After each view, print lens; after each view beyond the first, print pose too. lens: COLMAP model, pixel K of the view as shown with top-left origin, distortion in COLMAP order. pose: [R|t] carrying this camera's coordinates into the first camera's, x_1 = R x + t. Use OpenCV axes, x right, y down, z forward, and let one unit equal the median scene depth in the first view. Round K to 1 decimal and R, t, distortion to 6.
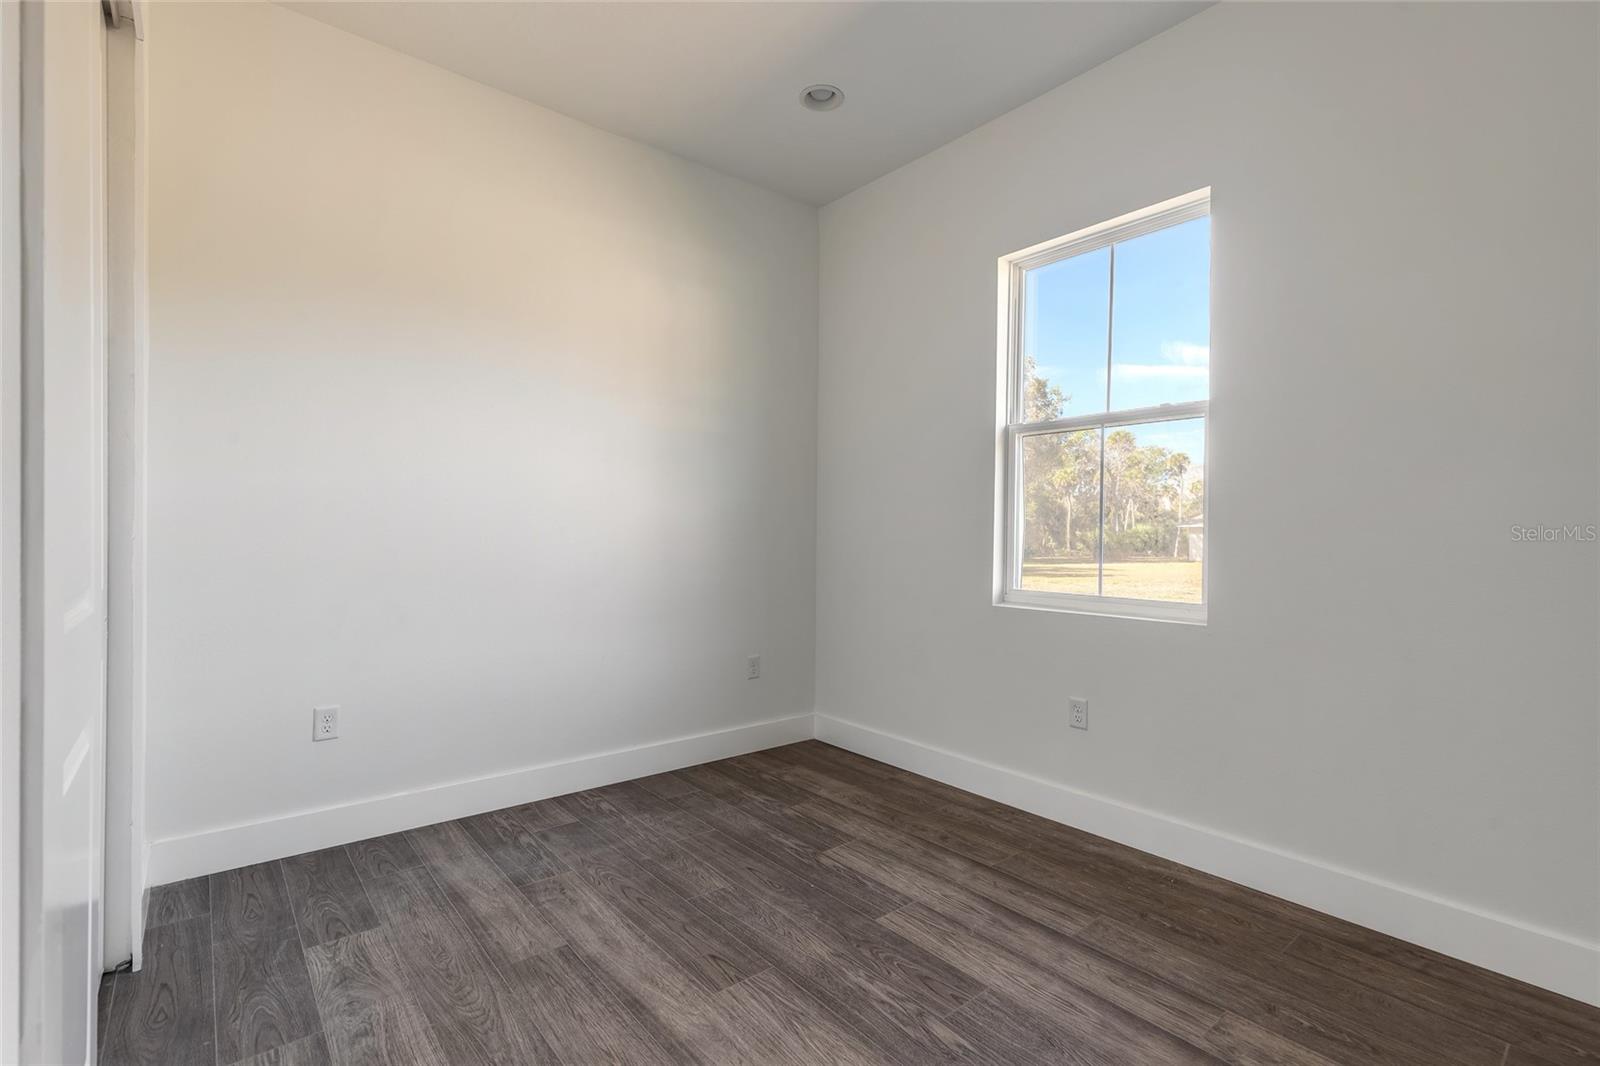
lens RADIAL K [[727.4, 0, 803.8], [0, 727.4, 539.8], [0, 0, 1]] dist [0.000541, -0.001521]
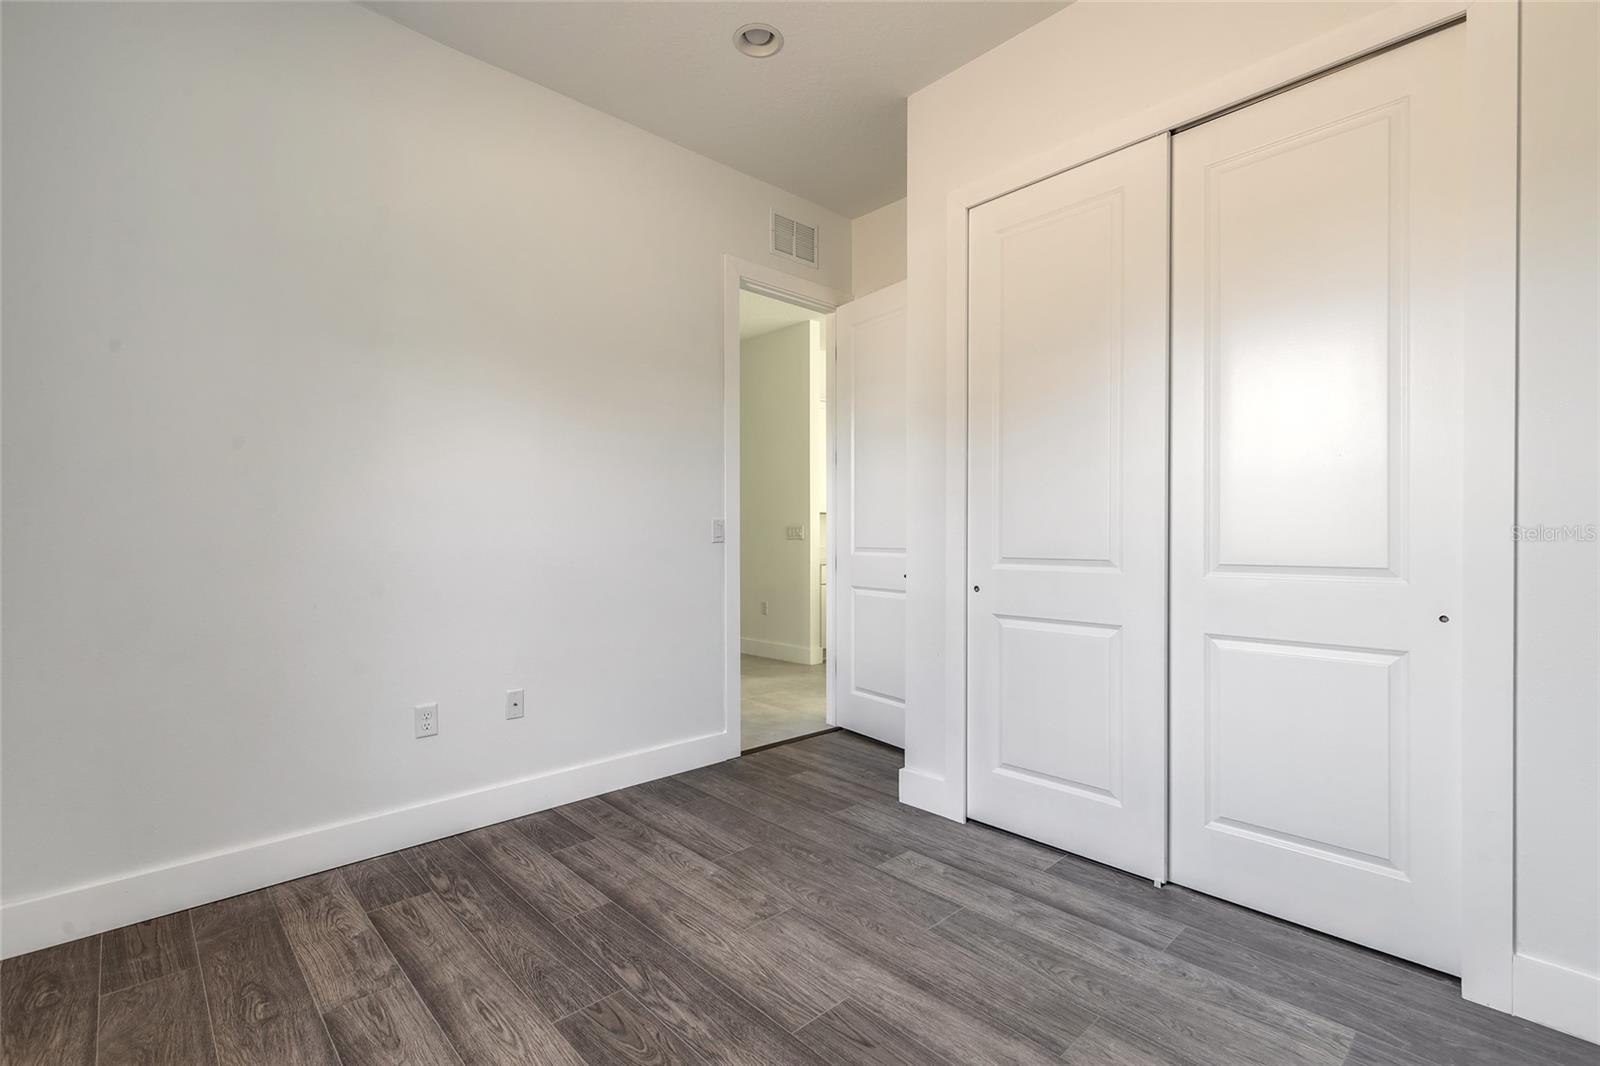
lens RADIAL K [[727.4, 0, 811.4], [0, 727.4, 539.1], [0, 0, 1]] dist [0.000541, -0.001521]
pose [[-0.997265, -0.008776, -0.073390, 0.003956], [-0.009466, 0.999914, 0.009064, -0.004275], [0.073304, 0.009734, -0.997262, 1.998247]]
